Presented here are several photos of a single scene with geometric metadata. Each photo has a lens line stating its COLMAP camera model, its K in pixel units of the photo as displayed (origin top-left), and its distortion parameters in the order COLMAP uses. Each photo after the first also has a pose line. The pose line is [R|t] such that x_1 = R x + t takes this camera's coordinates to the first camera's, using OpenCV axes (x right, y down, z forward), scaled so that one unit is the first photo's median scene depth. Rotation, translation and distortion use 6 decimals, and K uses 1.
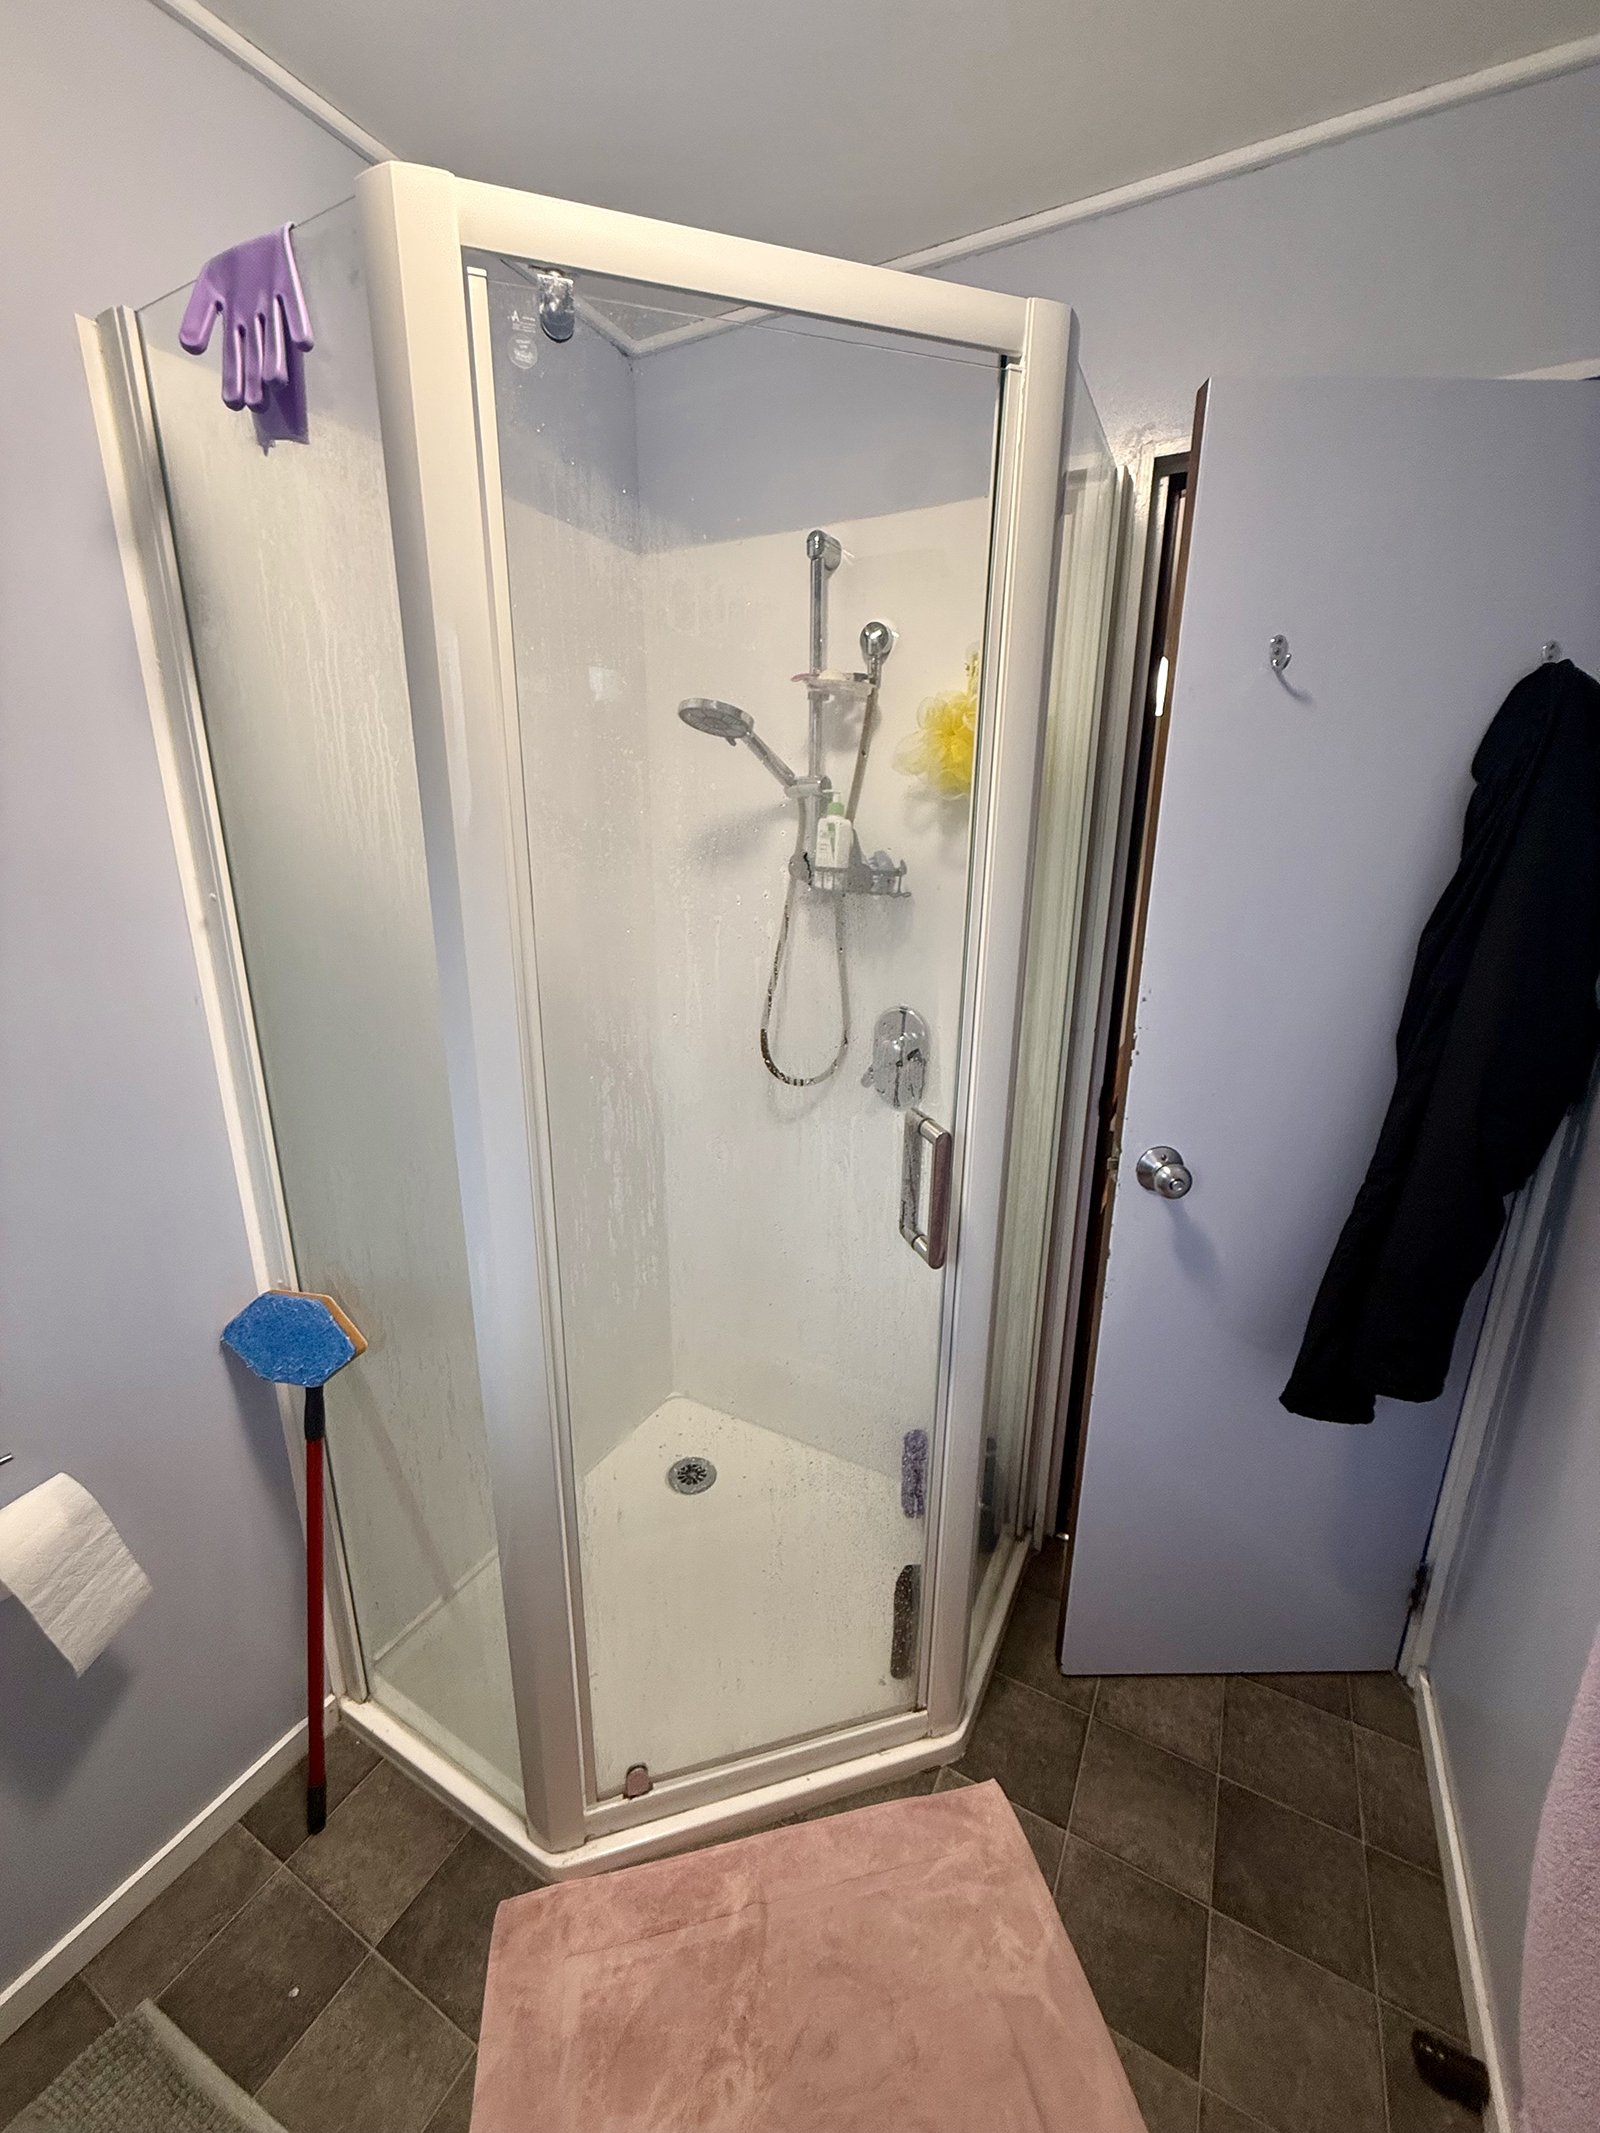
lens RADIAL K [[860.0, 0, 793.9], [0, 860.0, 1064.1], [0, 0, 1]] dist [0.001419, 0.000150]
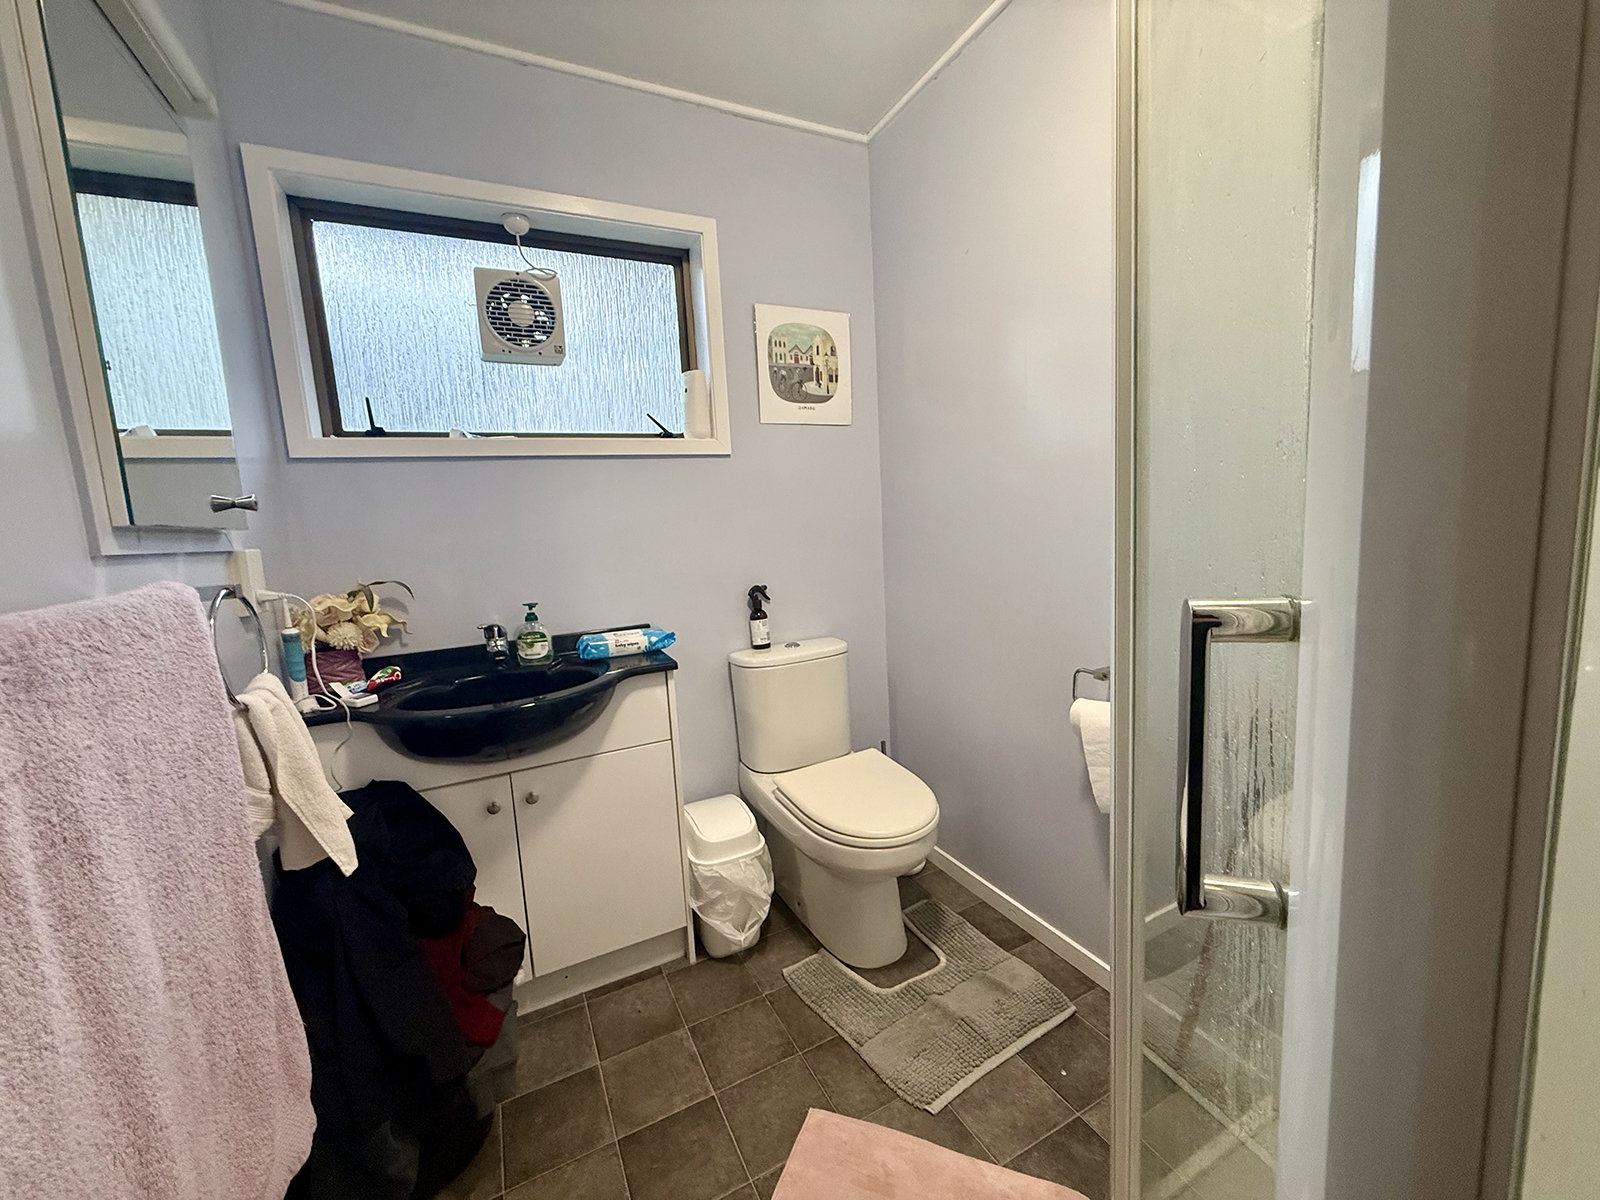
lens RADIAL K [[645.1, 0, 801.8], [0, 645.1, 598.6], [0, 0, 1]] dist [0.001419, 0.000150]
pose [[-0.570910, 0.128491, -0.810896, 0.560497], [-0.173979, 0.946313, 0.272438, 0.011246], [0.802367, 0.296616, -0.517905, 0.994407]]
